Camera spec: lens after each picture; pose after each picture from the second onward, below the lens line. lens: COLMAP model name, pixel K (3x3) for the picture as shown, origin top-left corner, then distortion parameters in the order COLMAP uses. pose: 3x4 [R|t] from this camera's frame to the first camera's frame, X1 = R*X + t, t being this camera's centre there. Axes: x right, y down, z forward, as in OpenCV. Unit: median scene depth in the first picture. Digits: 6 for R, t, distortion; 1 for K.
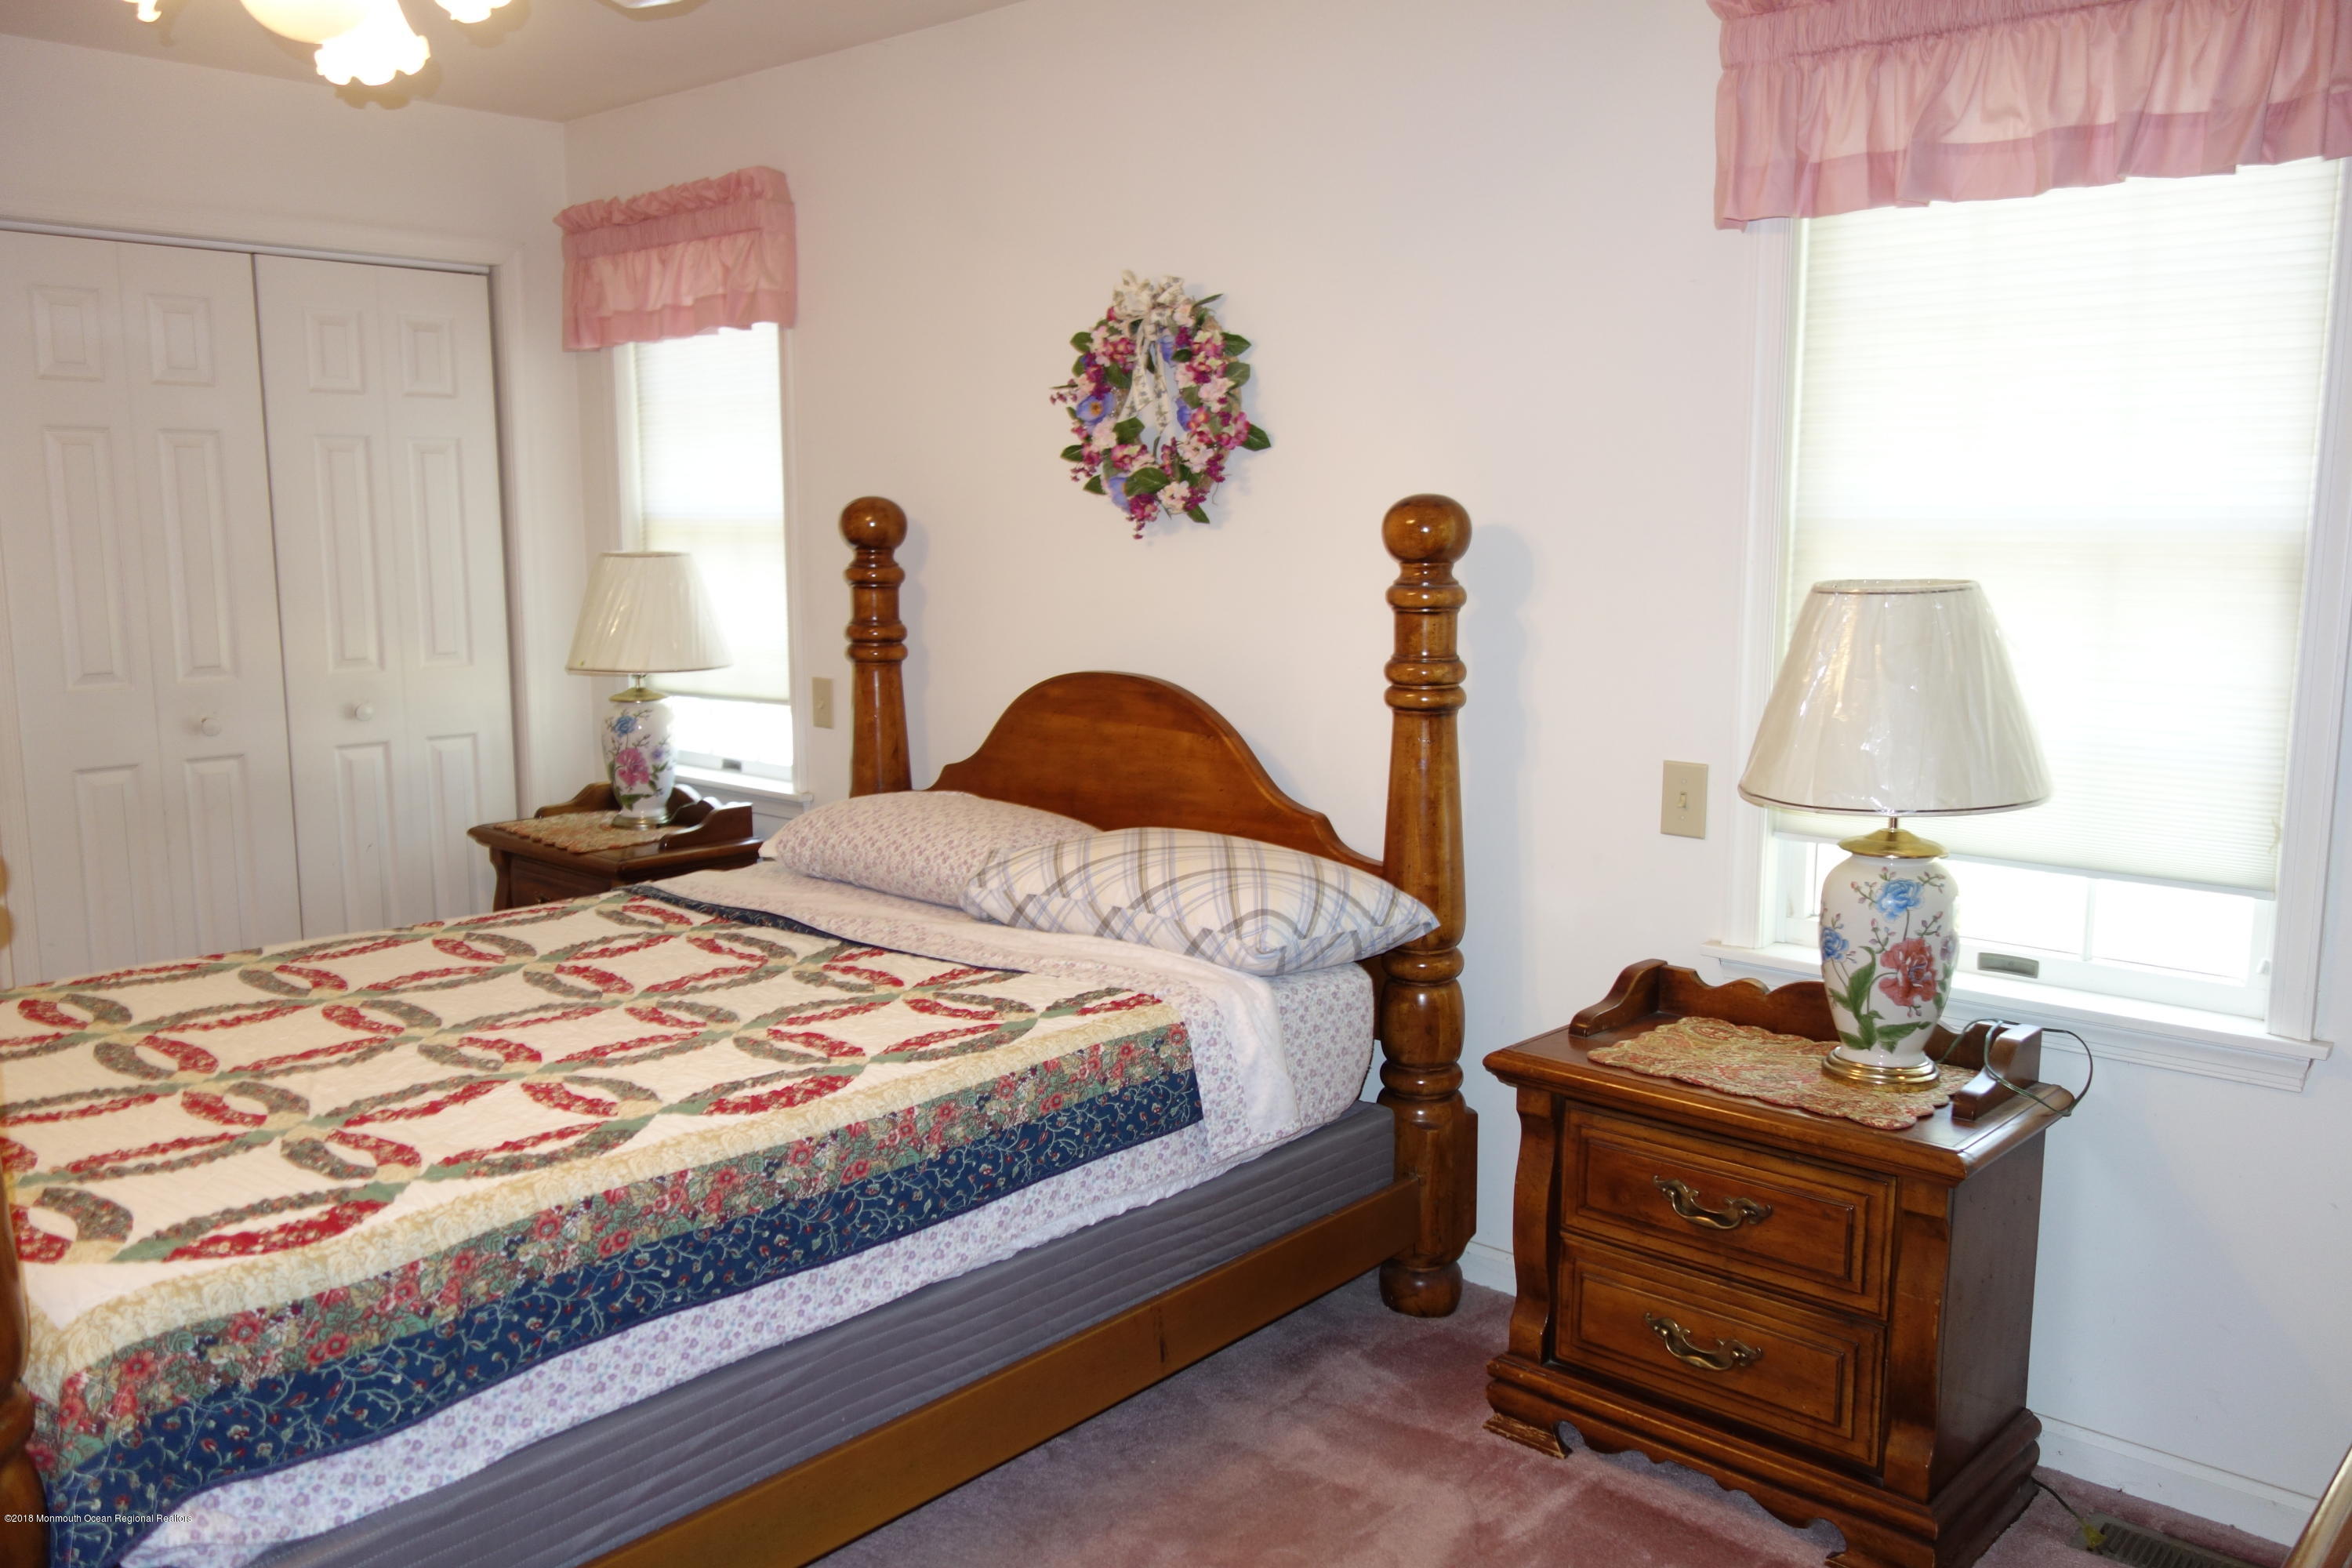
lens RADIAL K [[1857.3, 0, 1172.7], [0, 1857.3, 794.4], [0, 0, 1]] dist [0.007757, 0.001652]
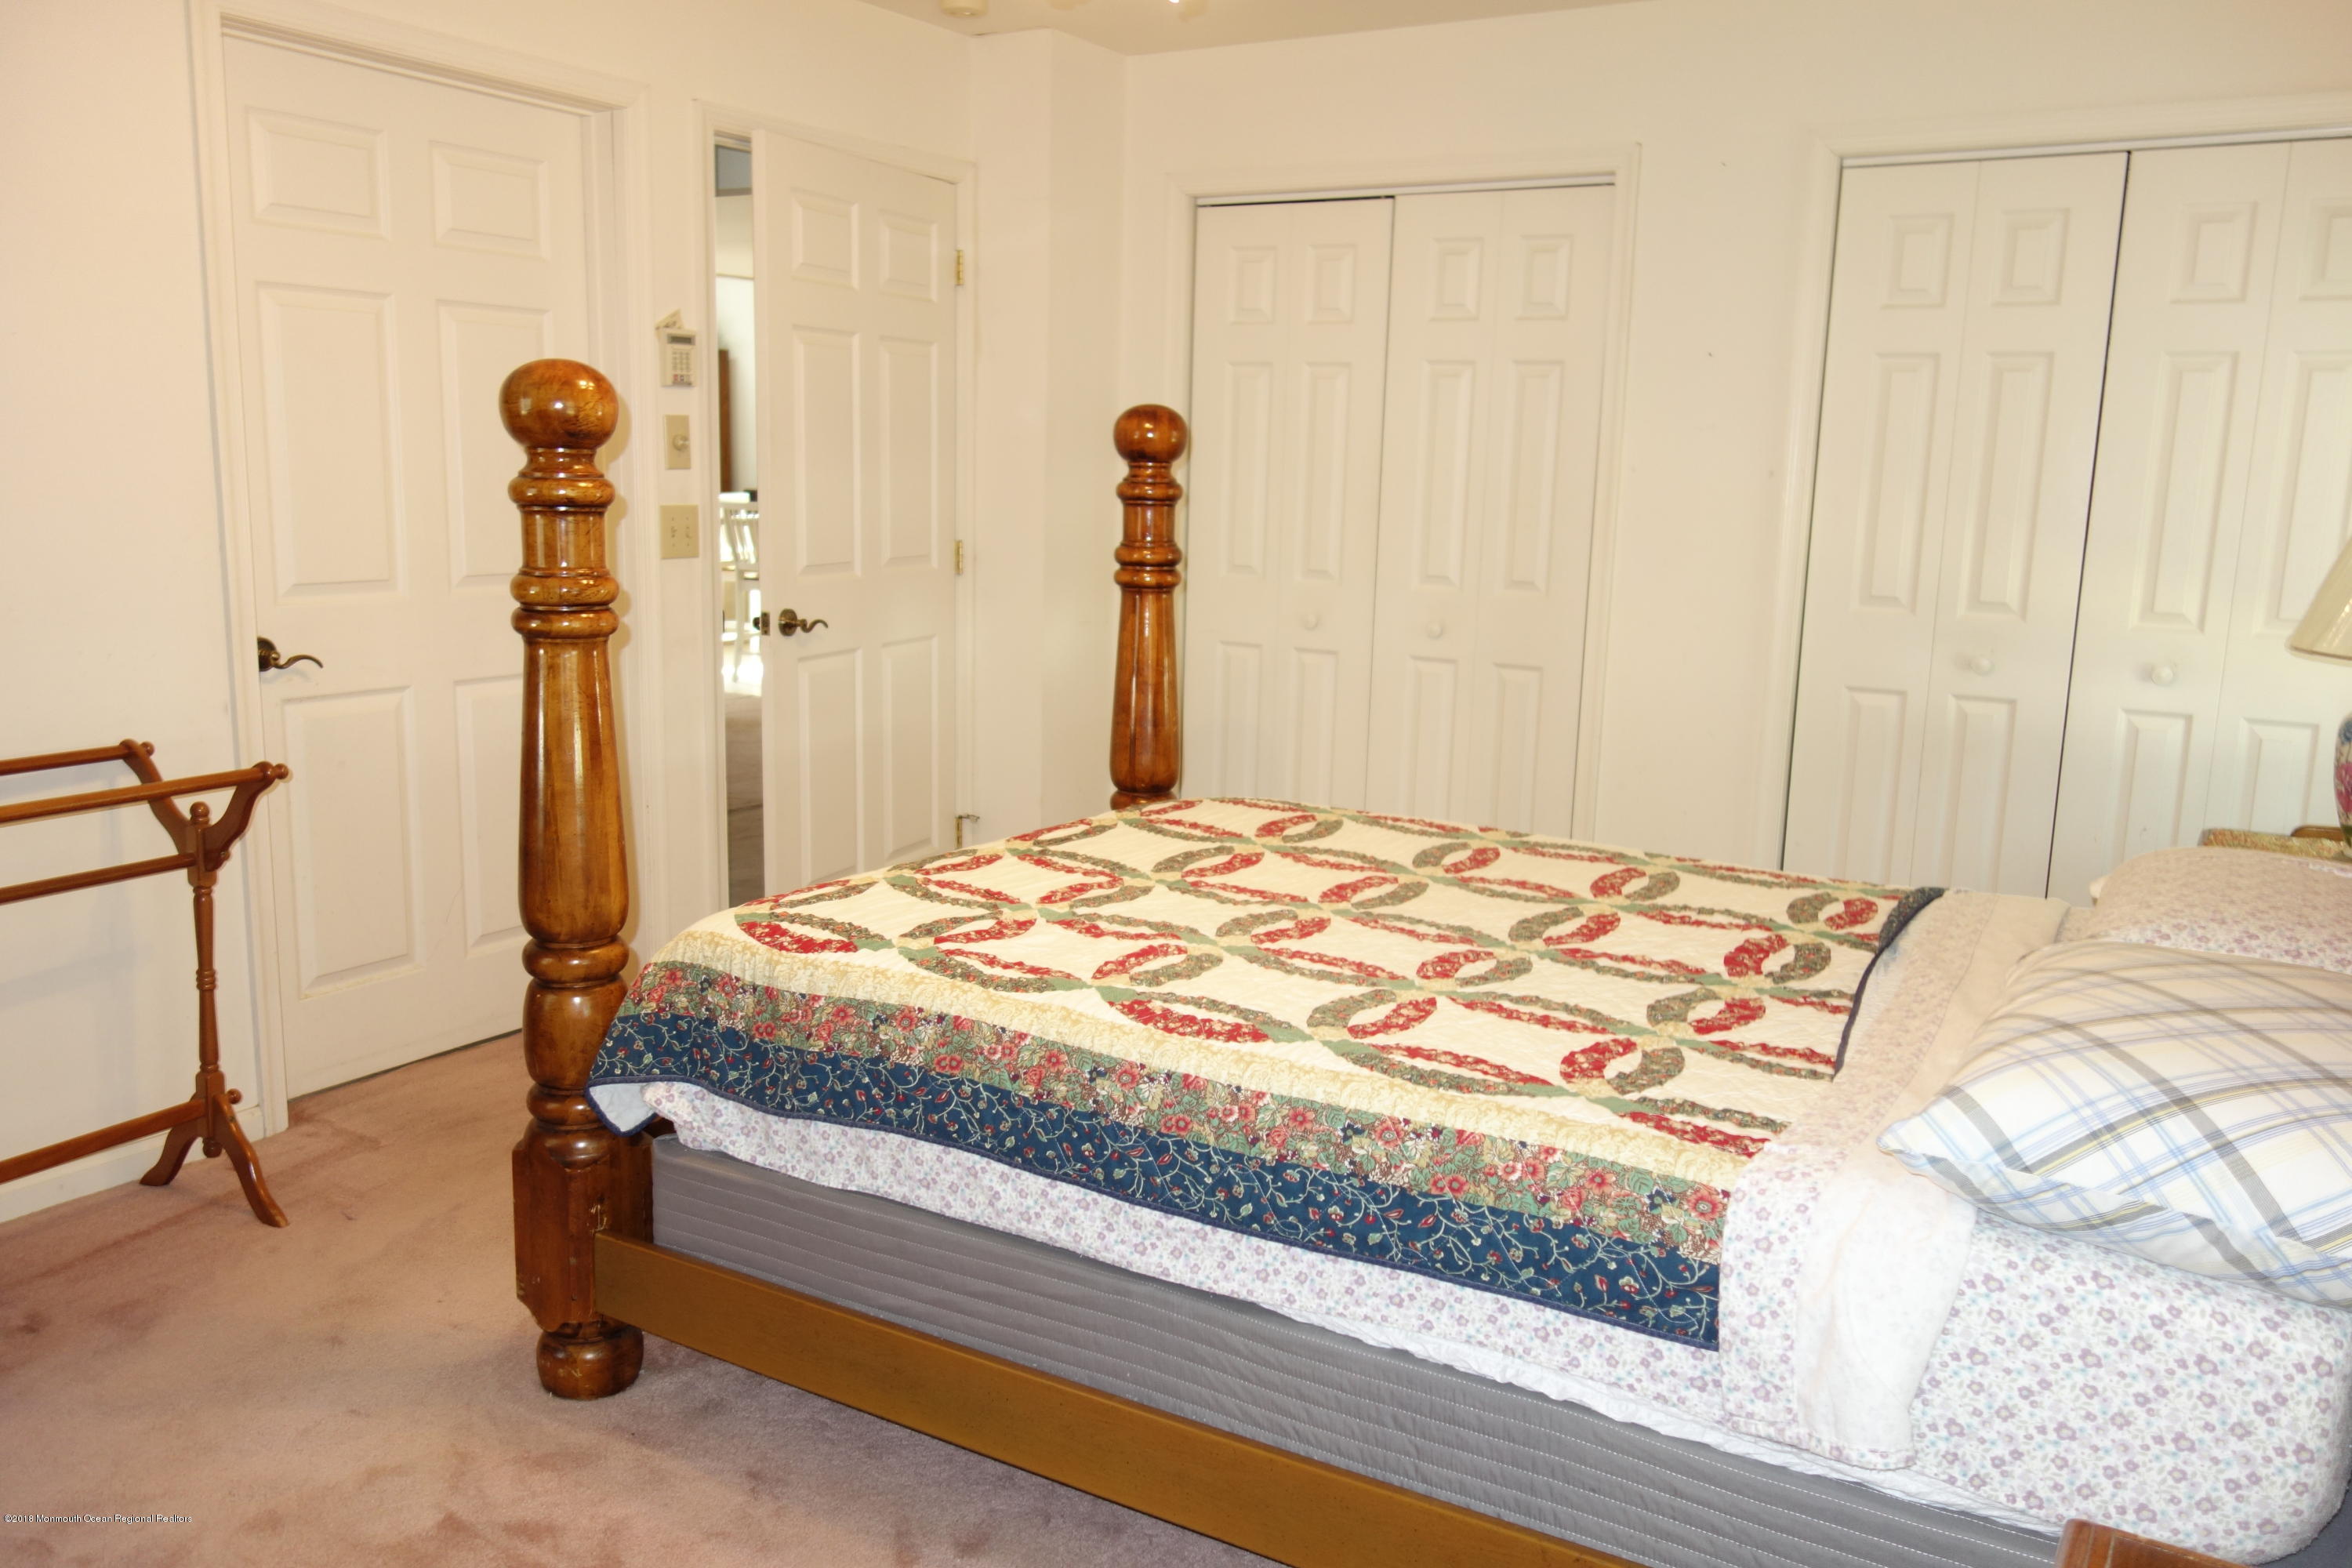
lens RADIAL K [[1837.2, 0, 1165.9], [0, 1837.2, 778.0], [0, 0, 1]] dist [-0.006672, 0.001283]
pose [[0.195491, 0.175768, -0.964826, 0.597398], [-0.173992, 0.974417, 0.142261, -0.078157], [0.965148, 0.140062, 0.221072, 0.707902]]
